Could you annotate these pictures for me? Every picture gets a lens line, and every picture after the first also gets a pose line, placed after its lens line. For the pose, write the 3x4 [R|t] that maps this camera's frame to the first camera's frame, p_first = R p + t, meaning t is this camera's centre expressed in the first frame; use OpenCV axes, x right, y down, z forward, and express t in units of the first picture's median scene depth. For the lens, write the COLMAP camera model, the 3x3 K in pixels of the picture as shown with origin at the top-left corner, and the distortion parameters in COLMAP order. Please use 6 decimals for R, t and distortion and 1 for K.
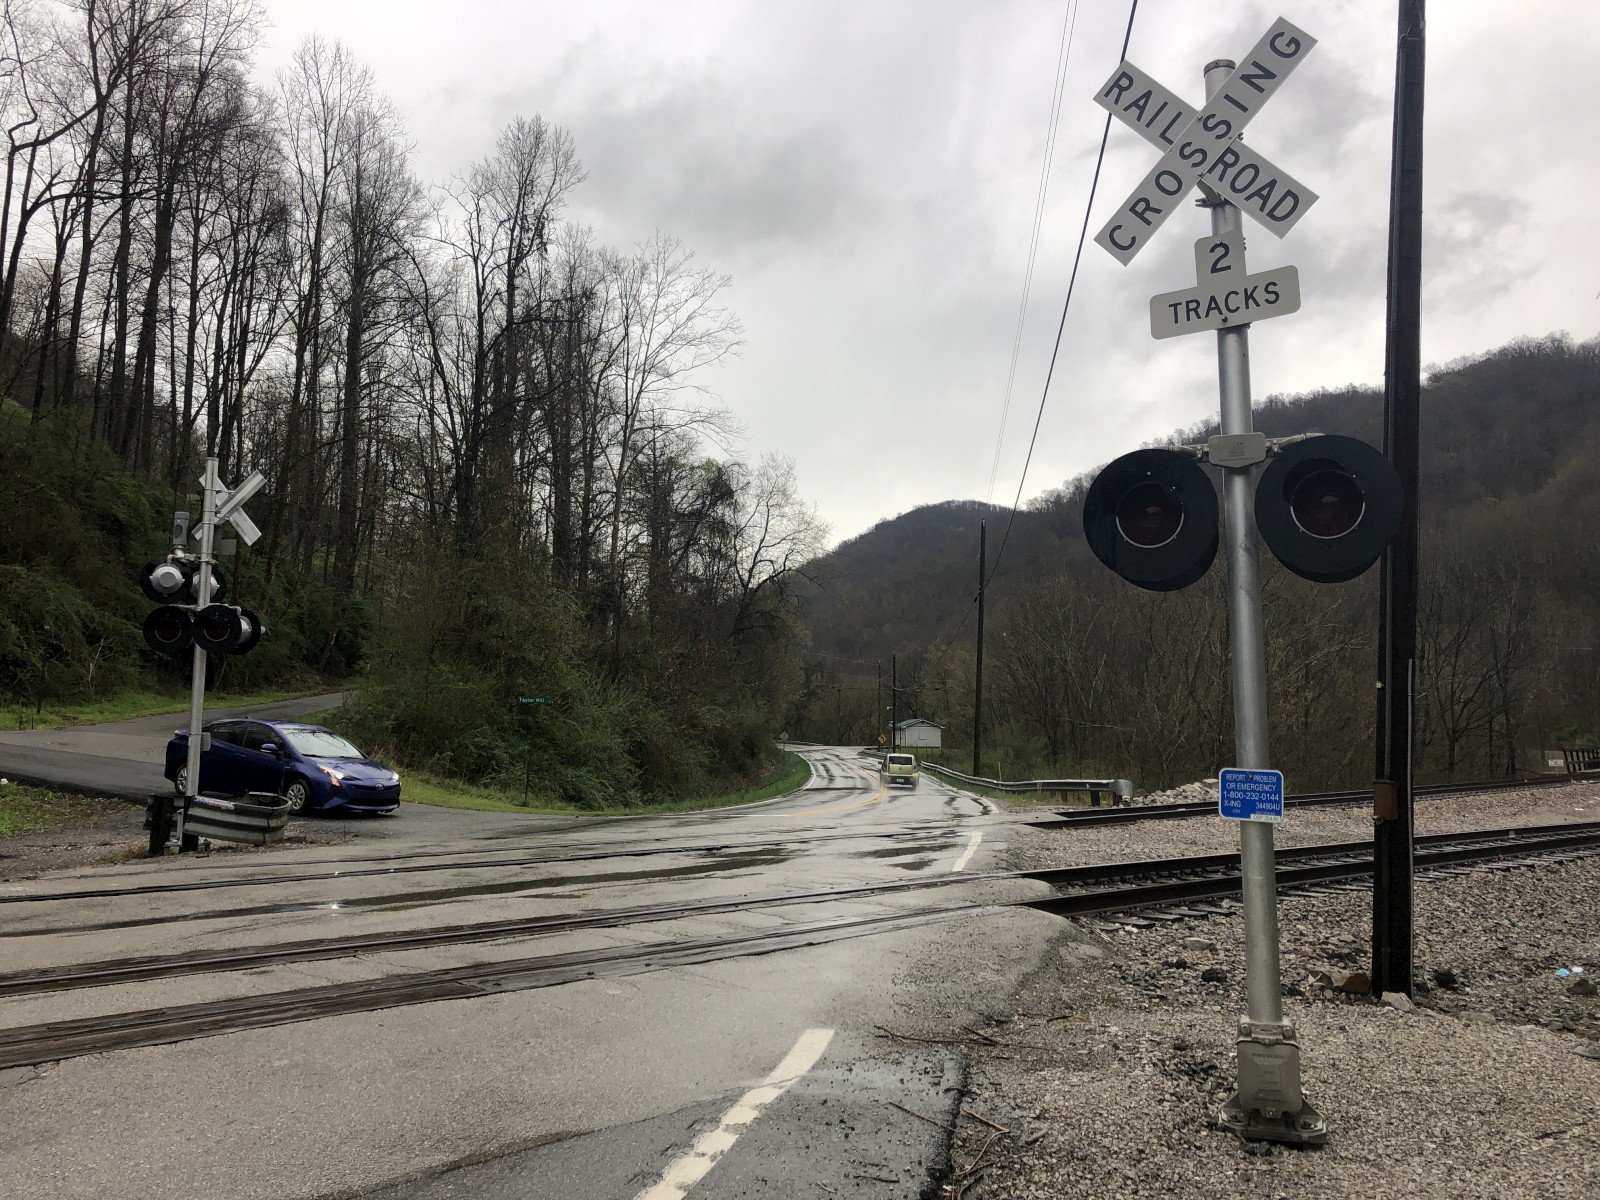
lens RADIAL K [[1299.5, 0, 797.4], [0, 1299.5, 578.9], [0, 0, 1]] dist [0.055807, -0.062444]
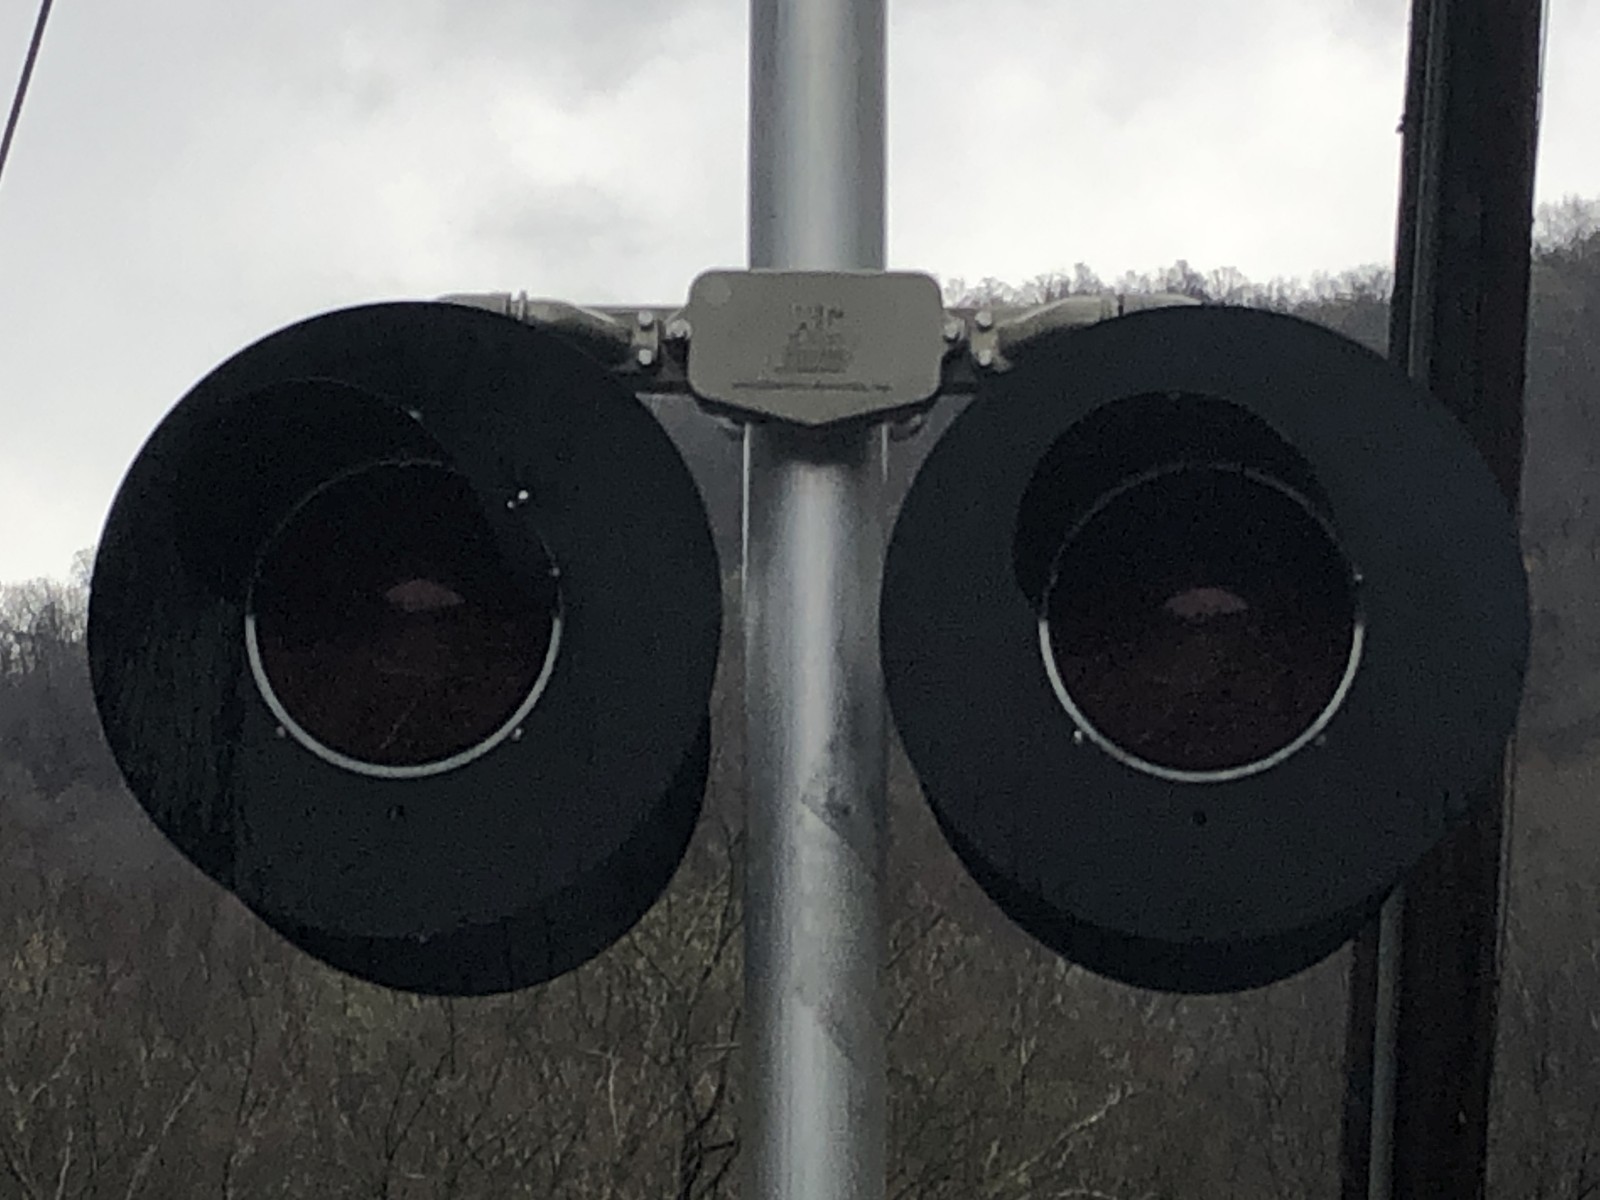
lens RADIAL K [[5428.3, 0, 800.6], [0, 5428.3, 599.6], [0, 0, 1]] dist [0.501113, 0.000000]
pose [[0.941924, 0.076725, 0.326943, 0.004259], [-0.055786, 0.995773, -0.072962, 0.000703], [-0.331159, 0.050486, 0.942223, 0.015104]]
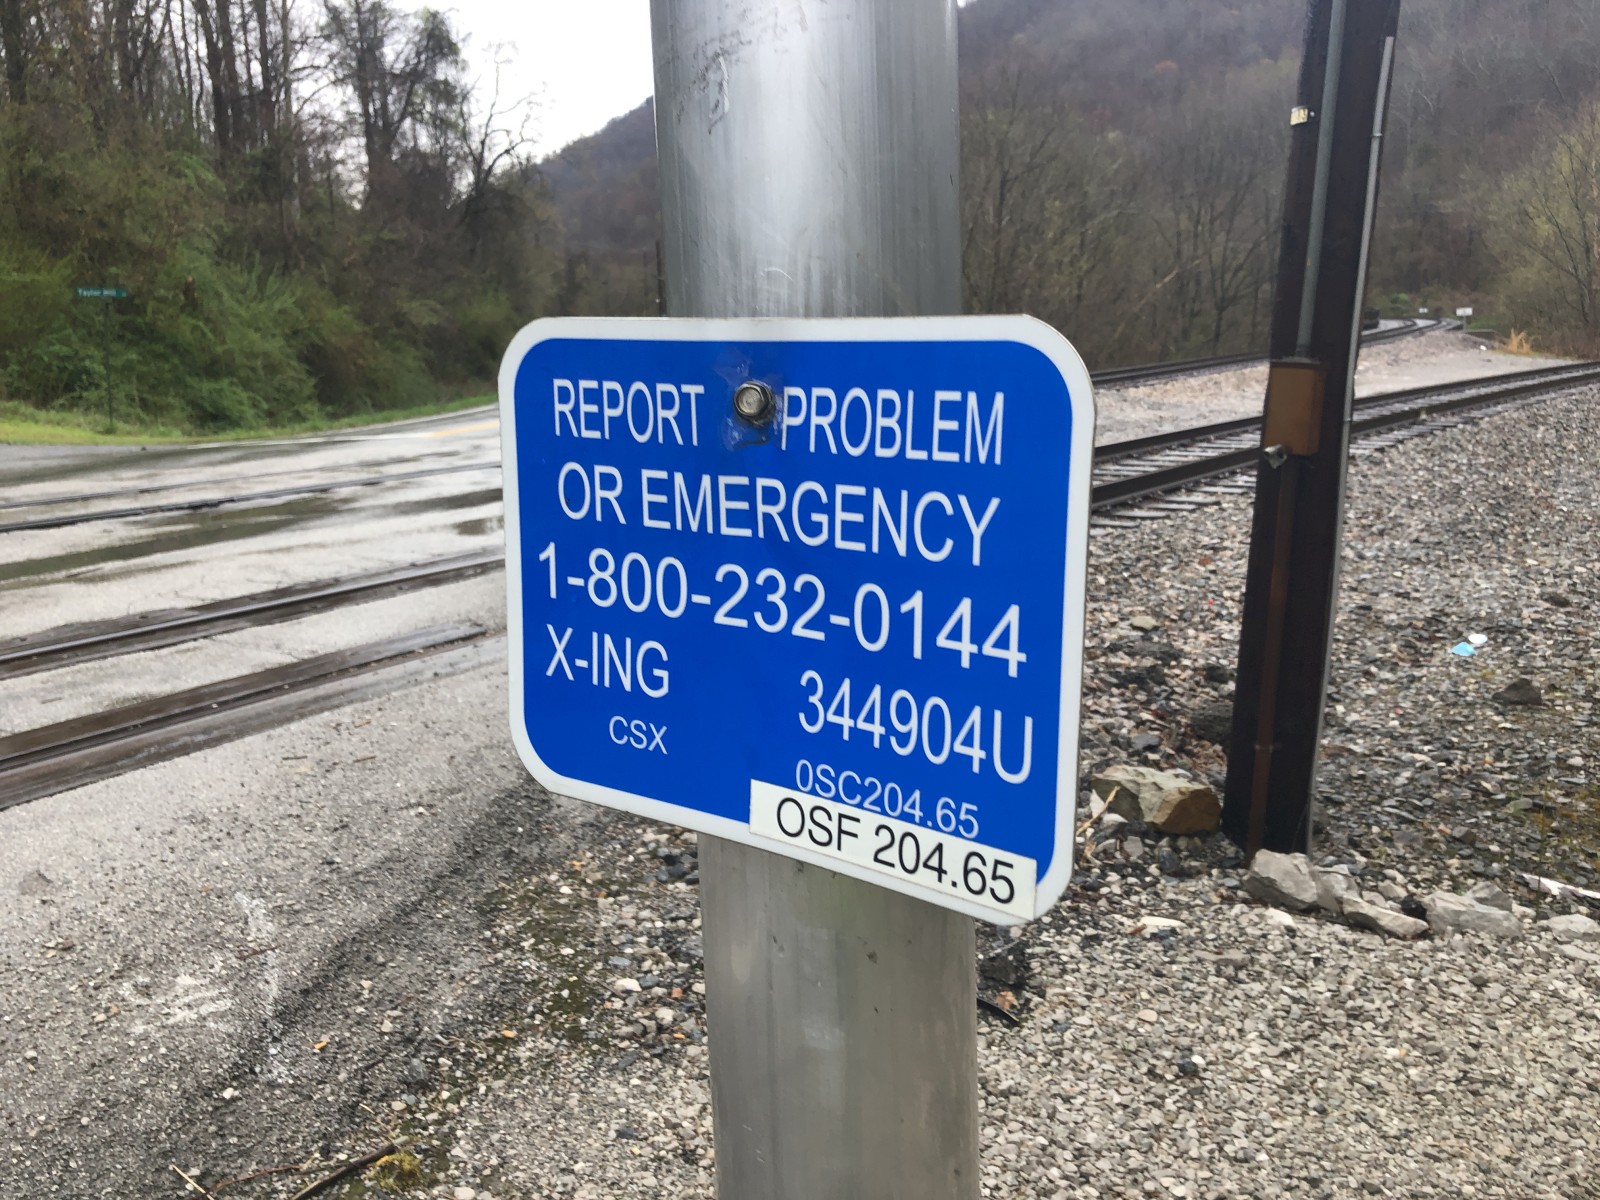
lens RADIAL K [[1299.5, 0, 802.4], [0, 1299.5, 588.1], [0, 0, 1]] dist [0.055807, -0.062444]
pose [[0.985612, -0.067041, 0.155158, 0.083619], [0.015644, 0.950217, 0.311194, 0.033836], [-0.168296, -0.304290, 0.937595, 0.228002]]
